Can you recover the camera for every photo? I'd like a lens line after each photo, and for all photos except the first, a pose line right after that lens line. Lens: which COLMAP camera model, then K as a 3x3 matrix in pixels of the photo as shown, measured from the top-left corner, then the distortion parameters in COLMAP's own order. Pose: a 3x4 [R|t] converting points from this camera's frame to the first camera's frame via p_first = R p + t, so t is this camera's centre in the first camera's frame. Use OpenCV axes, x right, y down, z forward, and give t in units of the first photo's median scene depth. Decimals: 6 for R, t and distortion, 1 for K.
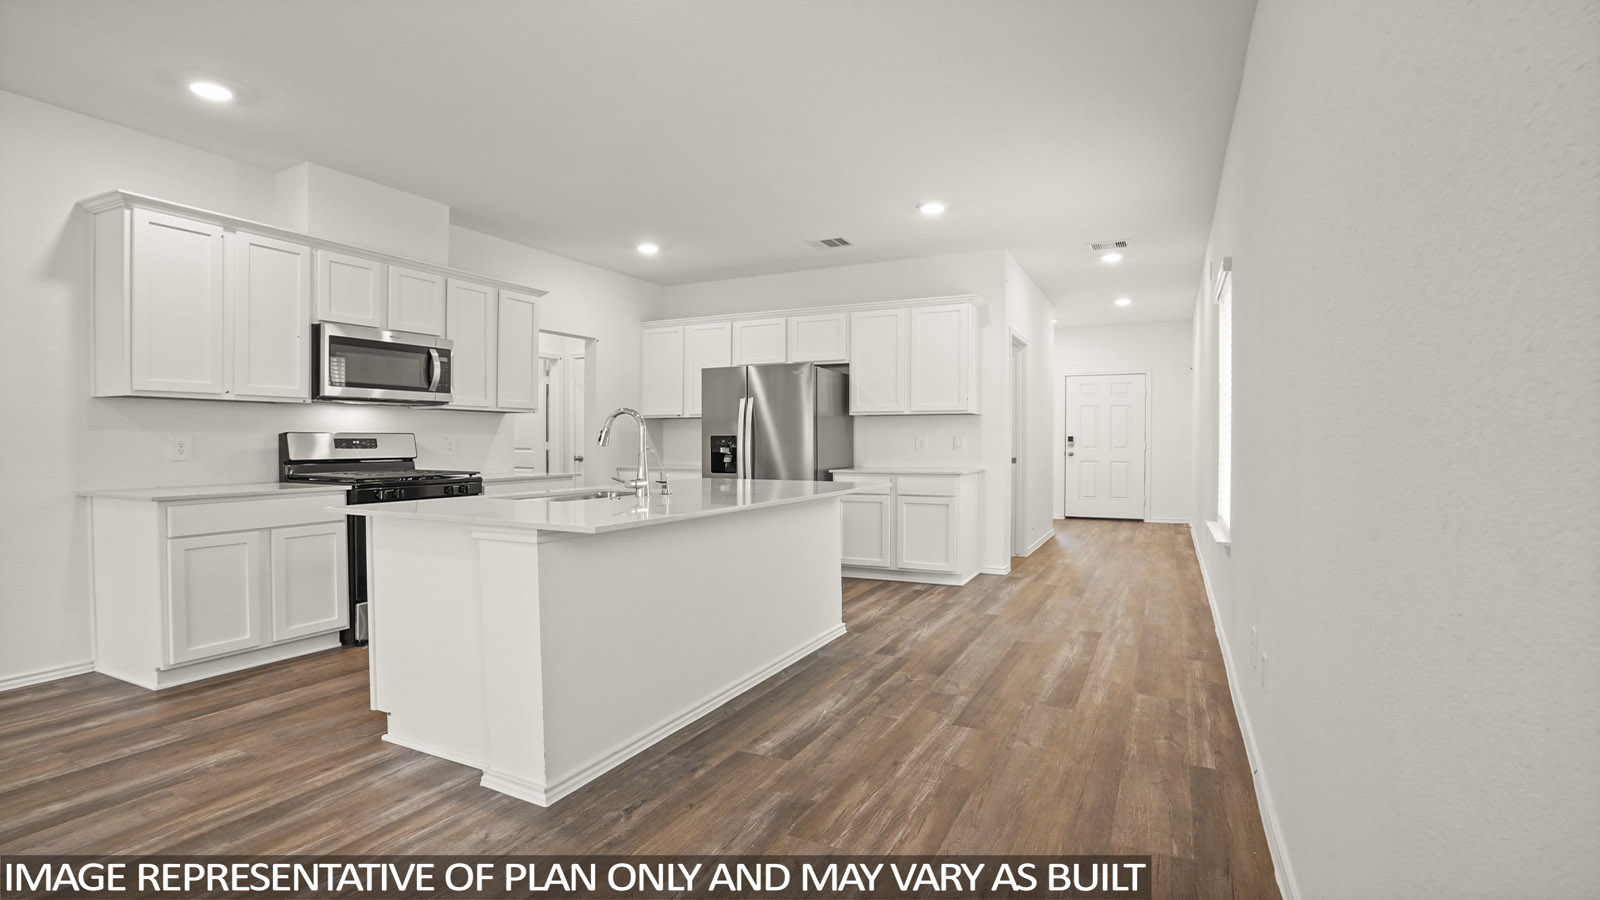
lens RADIAL K [[775.3, 0, 787.7], [0, 775.3, 448.9], [0, 0, 1]] dist [-0.048329, 0.000486]
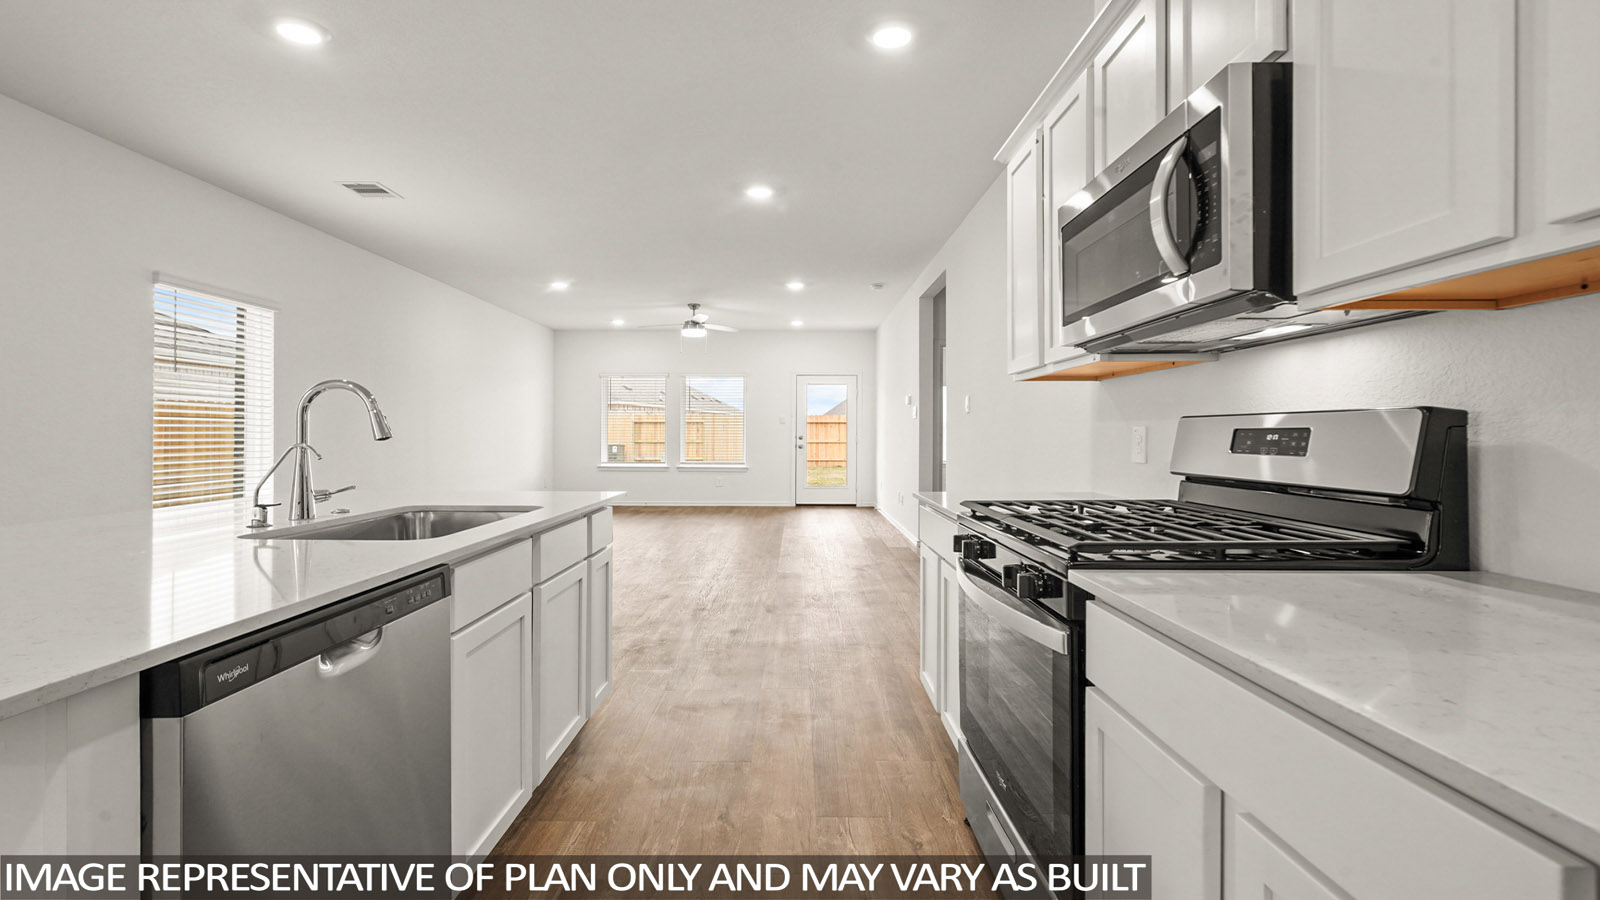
lens RADIAL K [[774.1, 0, 799.6], [0, 774.1, 429.3], [0, 0, 1]] dist [0.036541, 0.000178]
pose [[-0.892335, -0.001022, -0.451373, -0.186222], [-0.002902, 0.999990, 0.003473, -0.013303], [0.451365, 0.004409, -0.892329, 1.217870]]
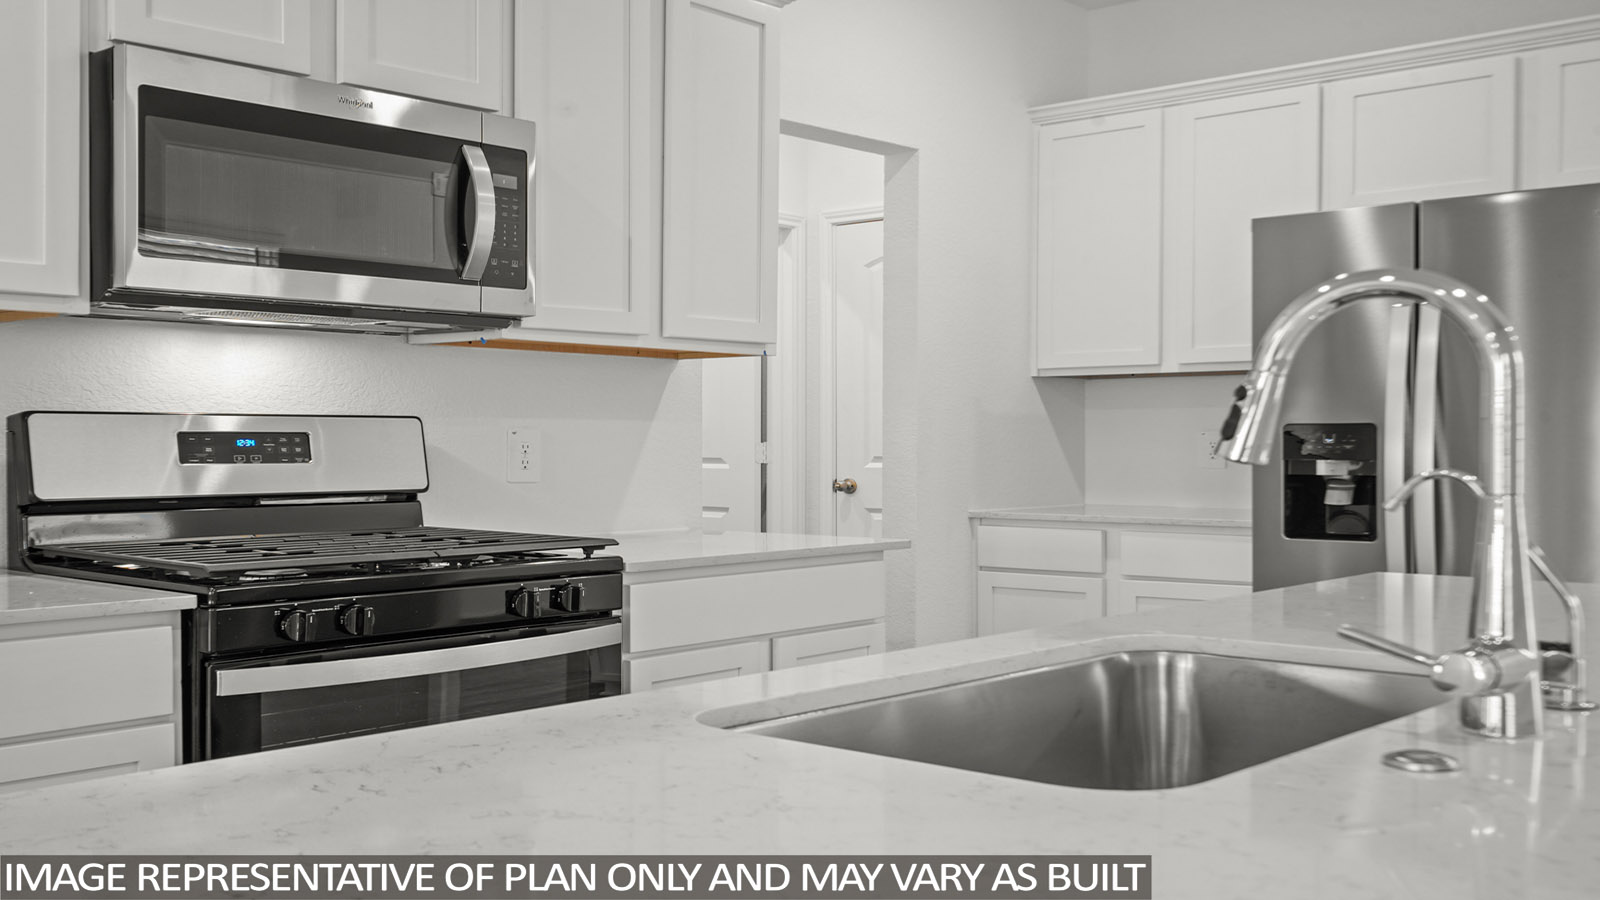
lens RADIAL K [[1606.9, 0, 800.0], [0, 1606.9, 450.0], [0, 0, 1]] dist [-0.000321, -0.000947]
pose [[0.969193, 0.000563, -0.246300, -0.172185], [-0.001659, 0.999990, -0.004244, -0.003507], [0.246295, 0.004522, 0.969184, 0.398700]]
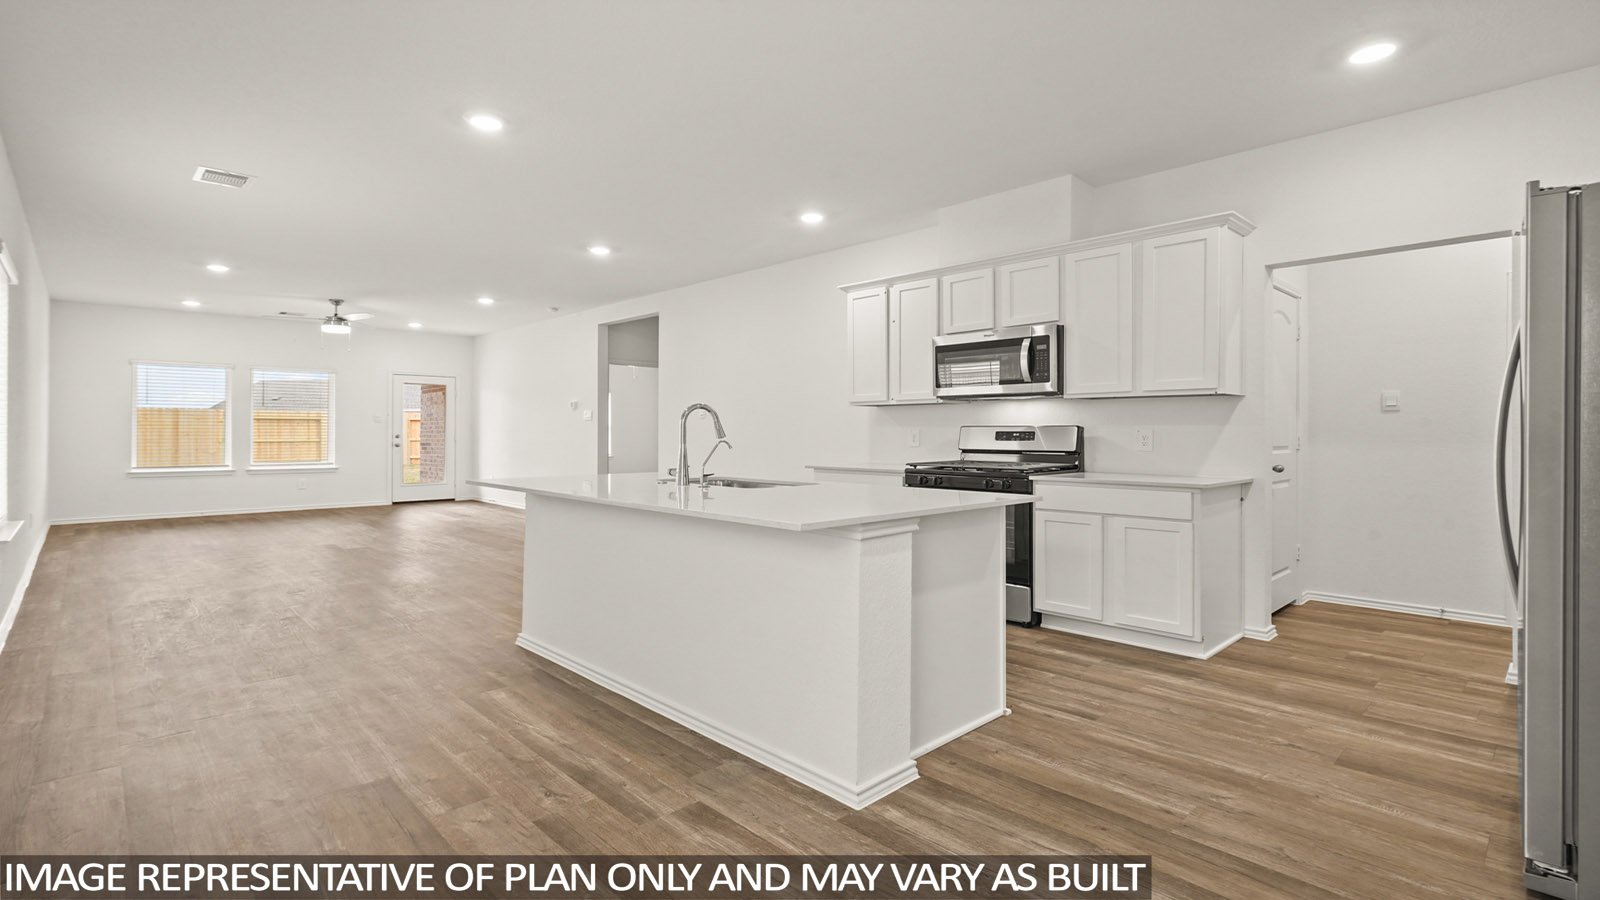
lens RADIAL K [[737.2, 0, 805.2], [0, 737.2, 430.4], [0, 0, 1]] dist [-0.001919, -0.000107]
pose [[-0.329033, -0.001232, -0.944317, 0.506539], [-0.009442, 0.999953, 0.001986, -0.013842], [0.944271, 0.009570, -0.329030, 1.040658]]
